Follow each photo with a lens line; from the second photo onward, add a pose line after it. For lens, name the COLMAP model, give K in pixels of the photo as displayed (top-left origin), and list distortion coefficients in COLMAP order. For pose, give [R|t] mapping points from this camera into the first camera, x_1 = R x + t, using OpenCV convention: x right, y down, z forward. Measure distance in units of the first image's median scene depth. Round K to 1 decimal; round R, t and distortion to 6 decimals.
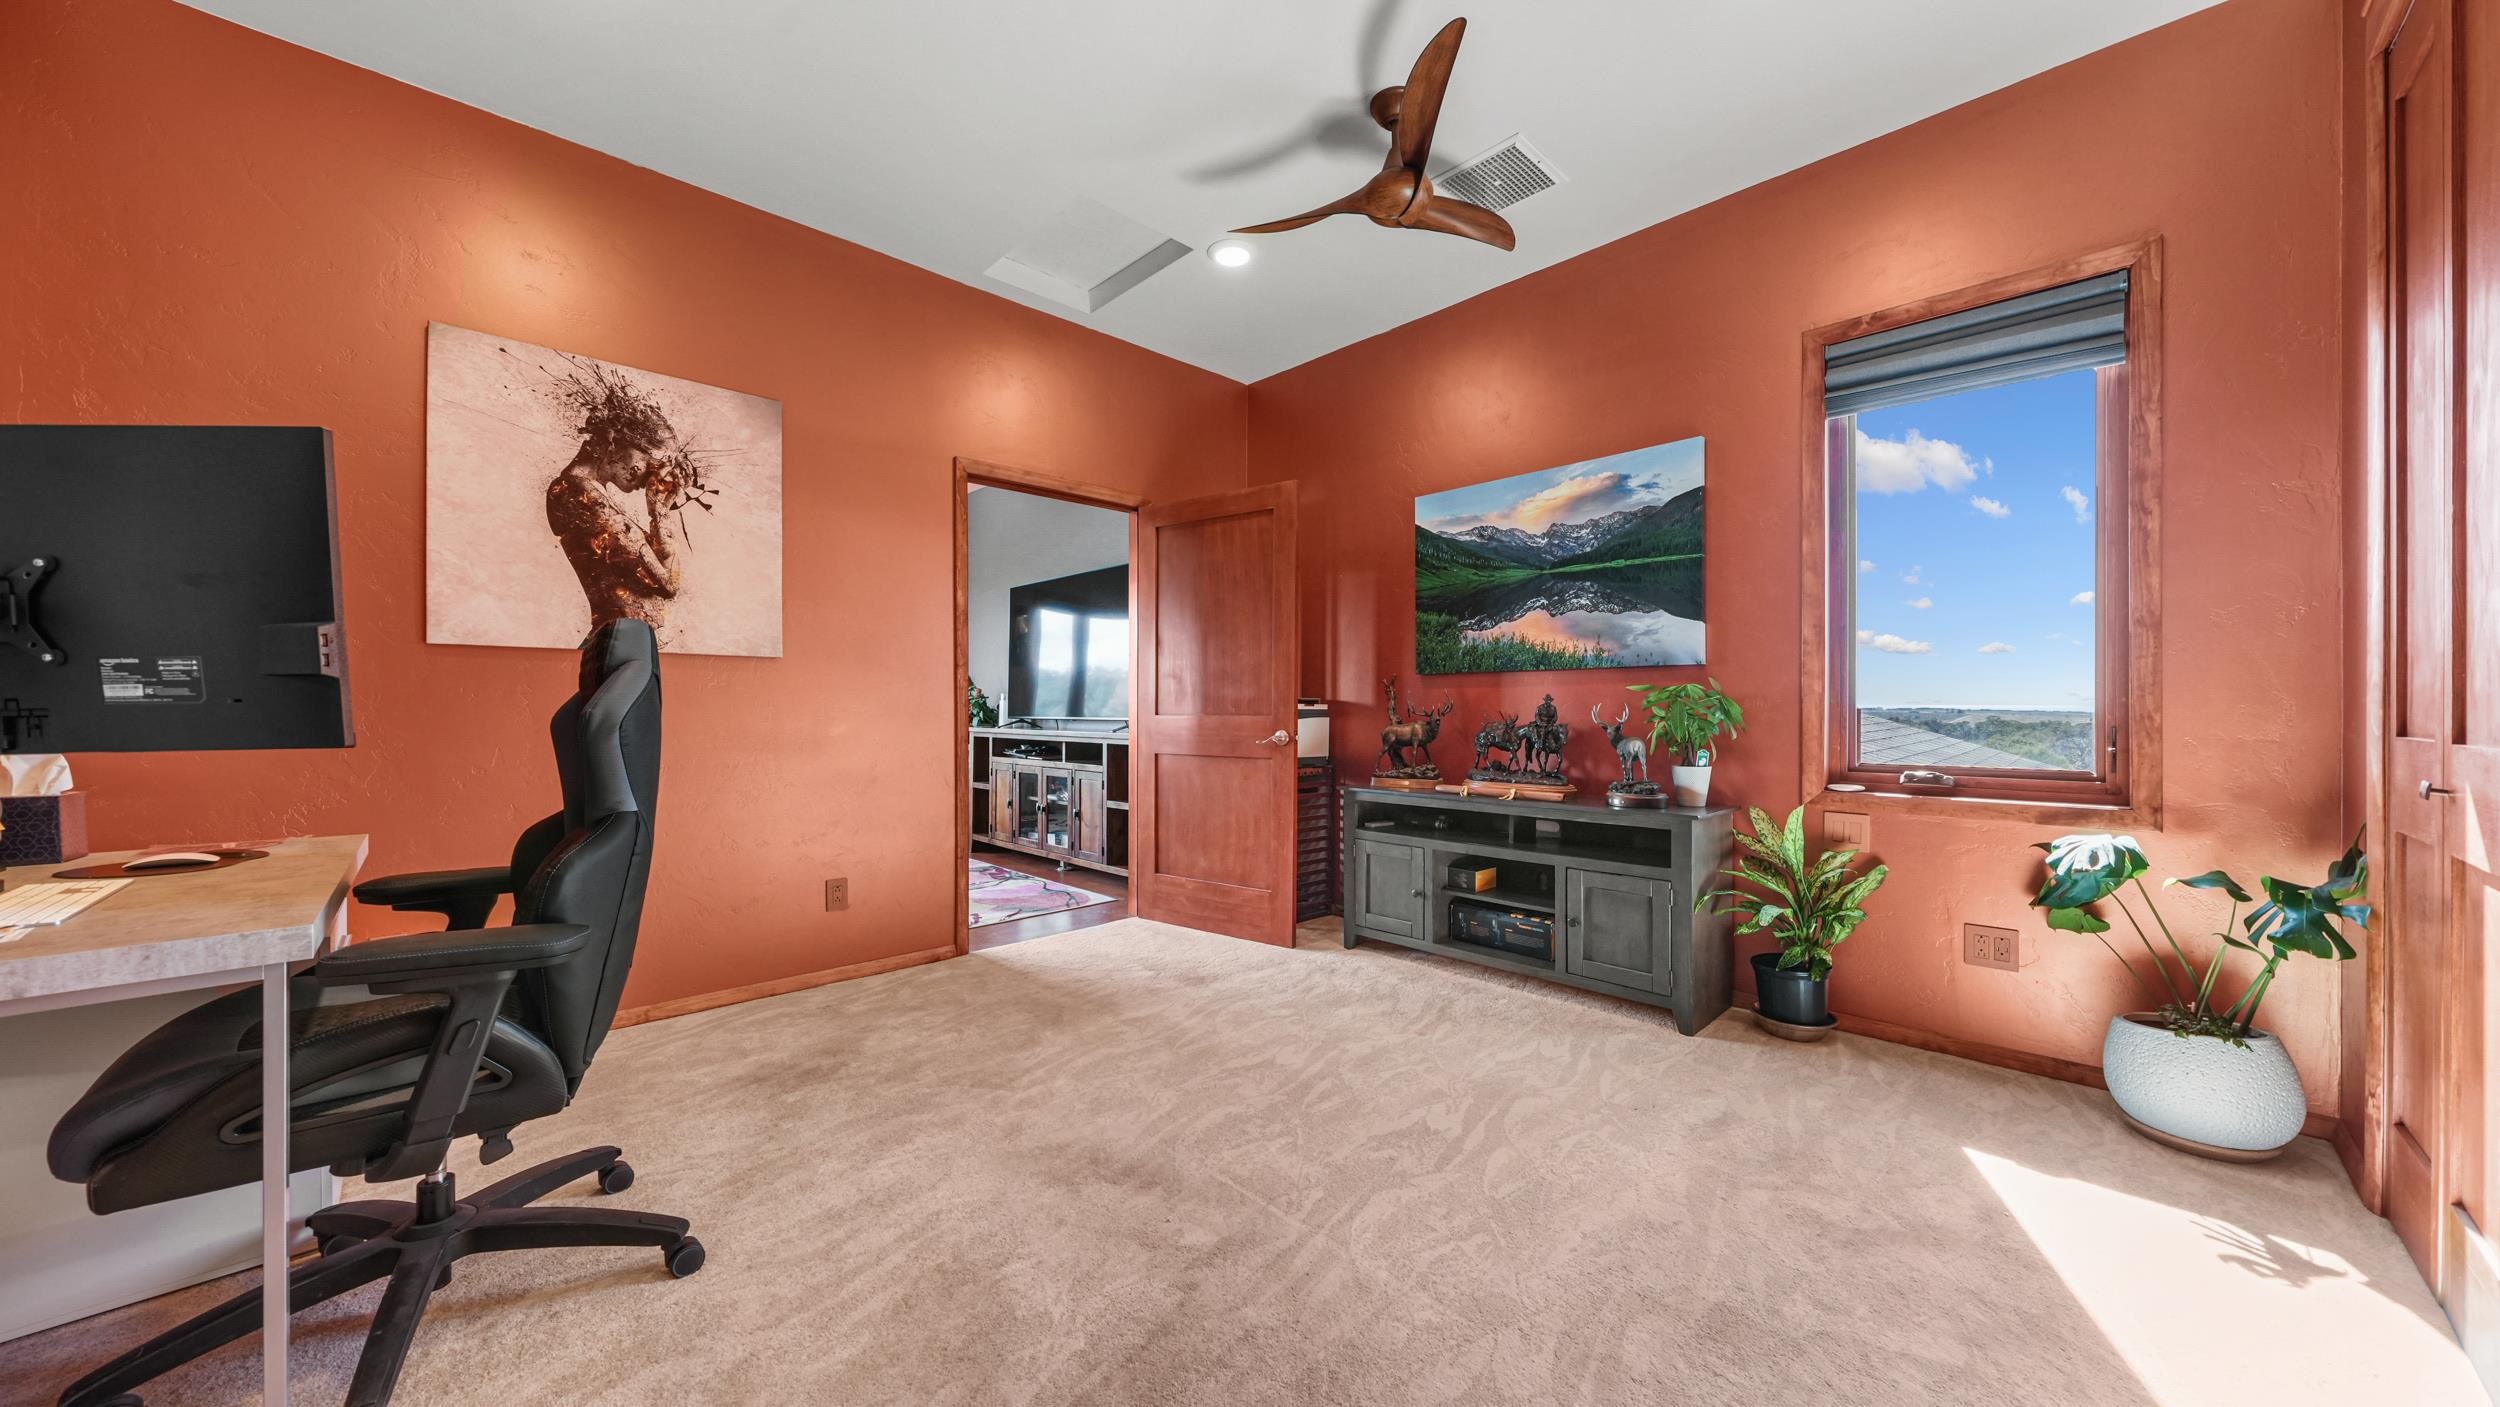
lens RADIAL K [[857.8, 0, 1239.0], [0, 857.8, 711.4], [0, 0, 1]] dist [-0.005380, 0.000327]
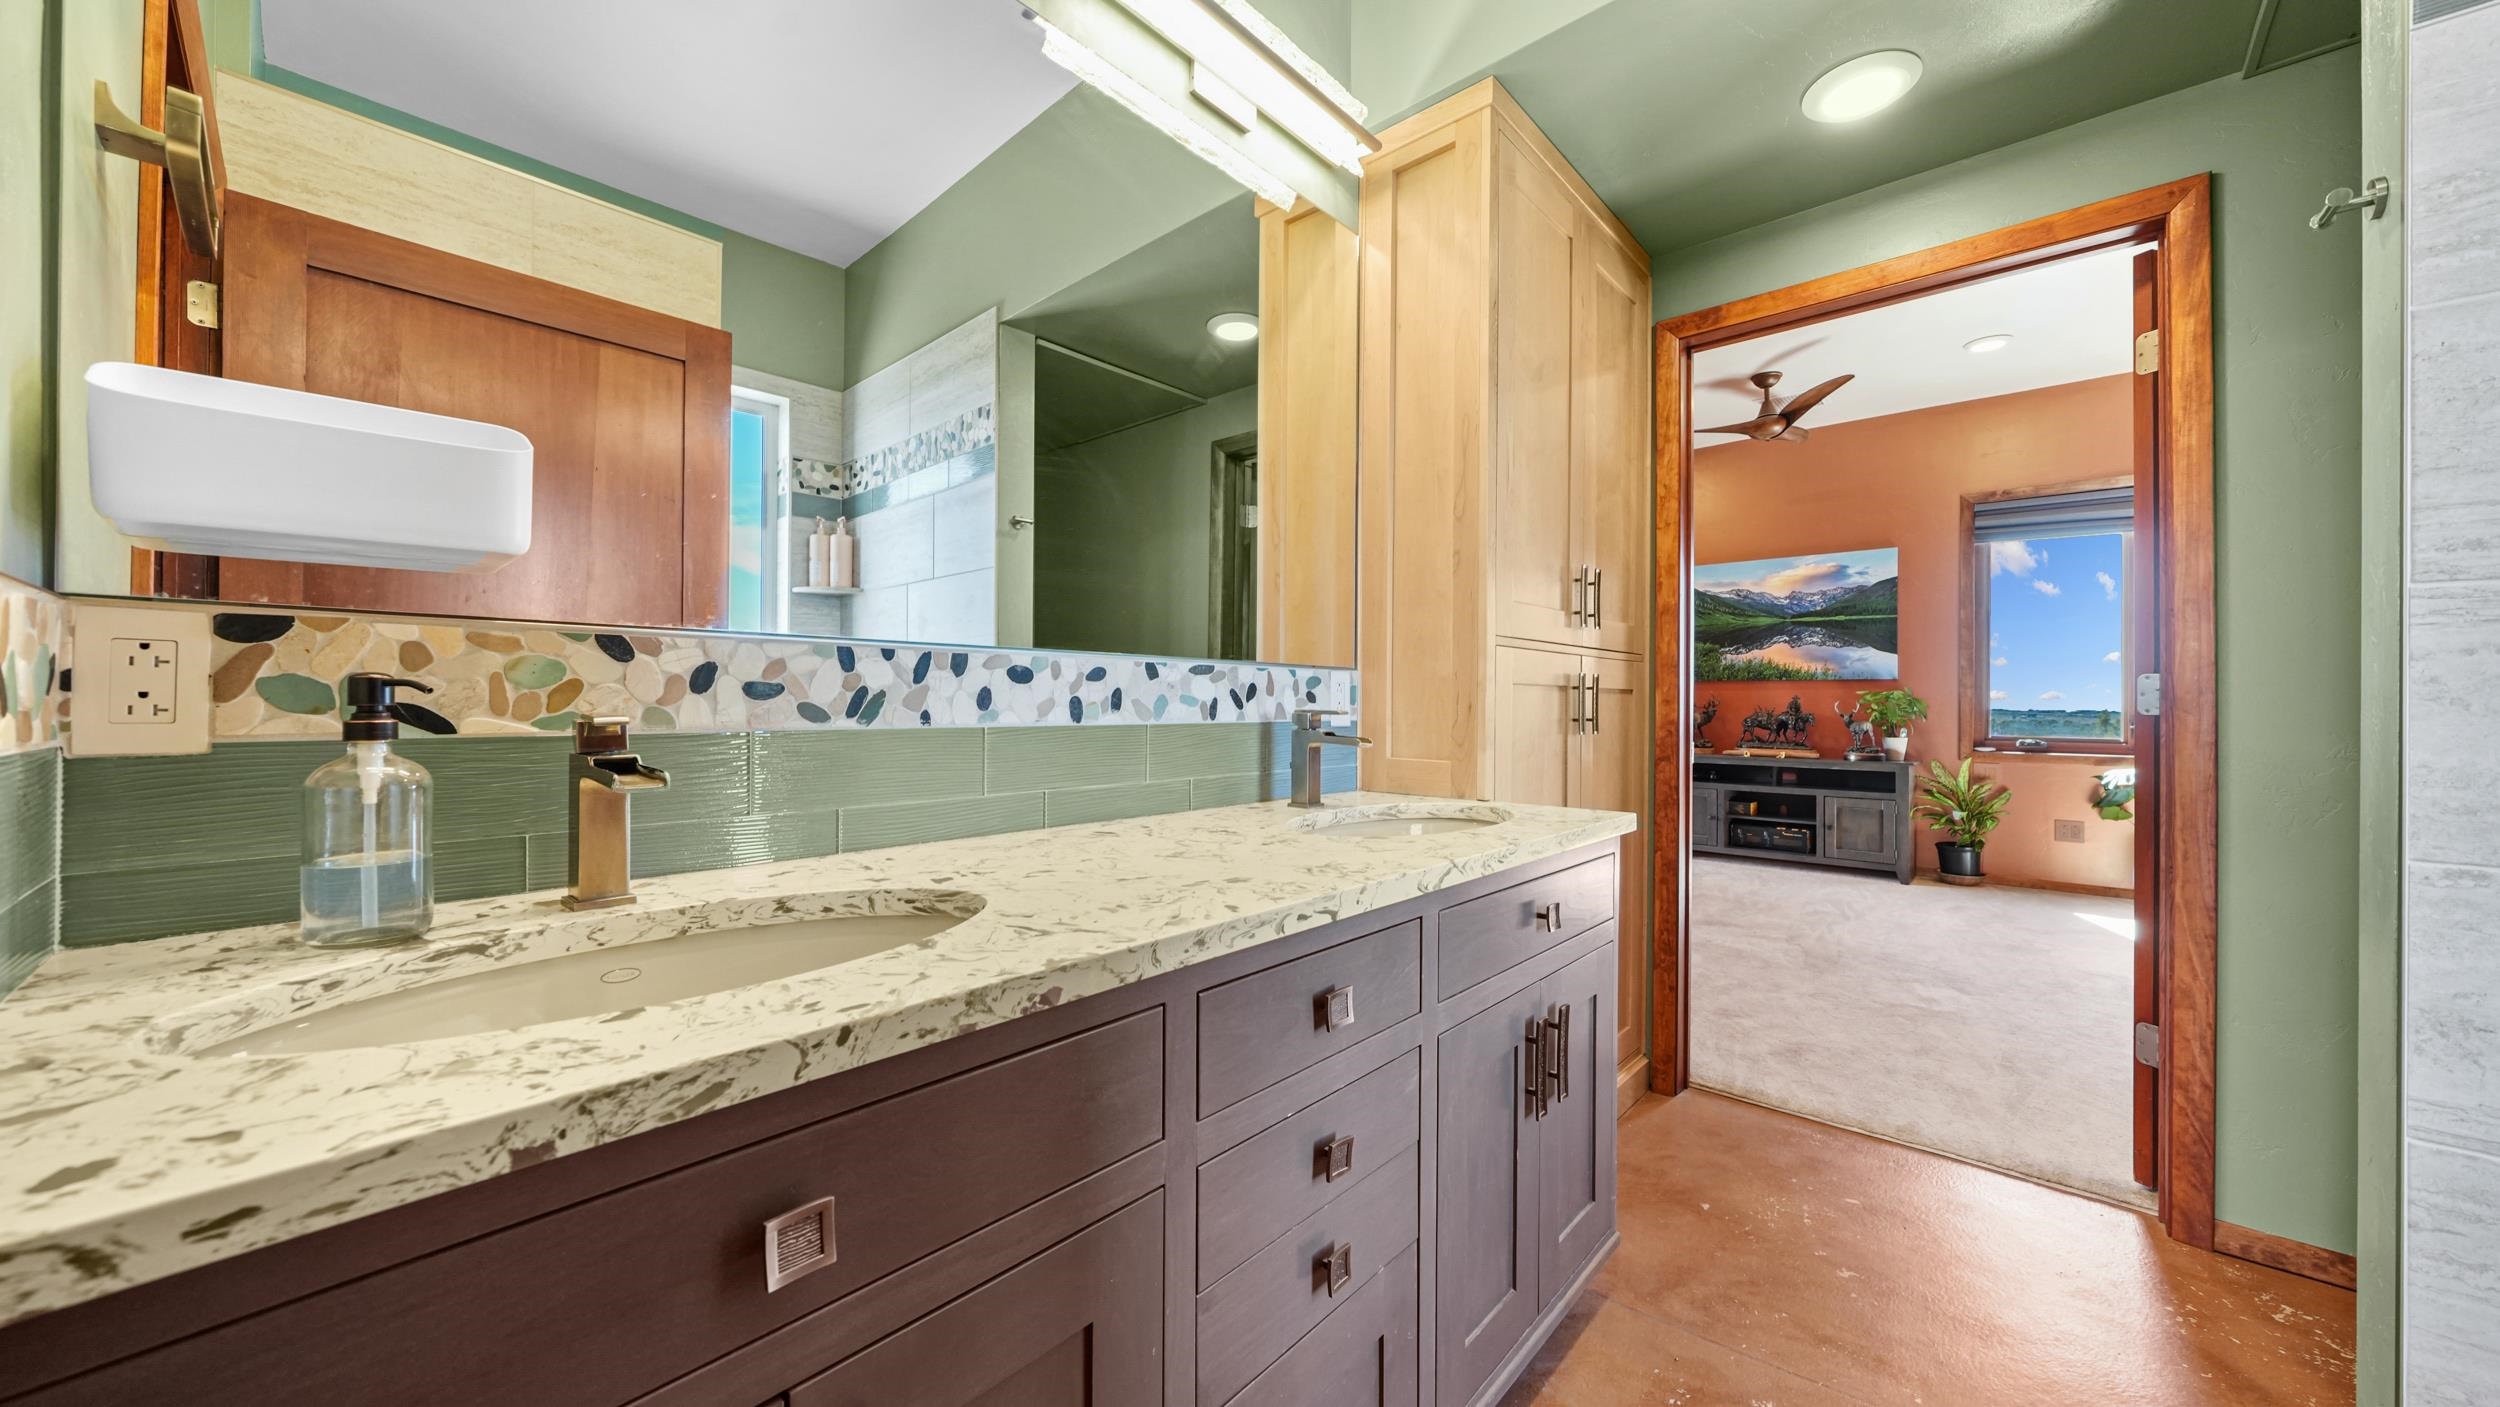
lens RADIAL K [[857.8, 0, 1262.6], [0, 857.8, 695.8], [0, 0, 1]] dist [-0.005380, 0.000327]
pose [[0.997733, 0.007865, 0.066833, -0.846185], [-0.007323, 0.999938, -0.008353, 0.002564], [-0.066894, 0.007844, 0.997729, -0.633474]]
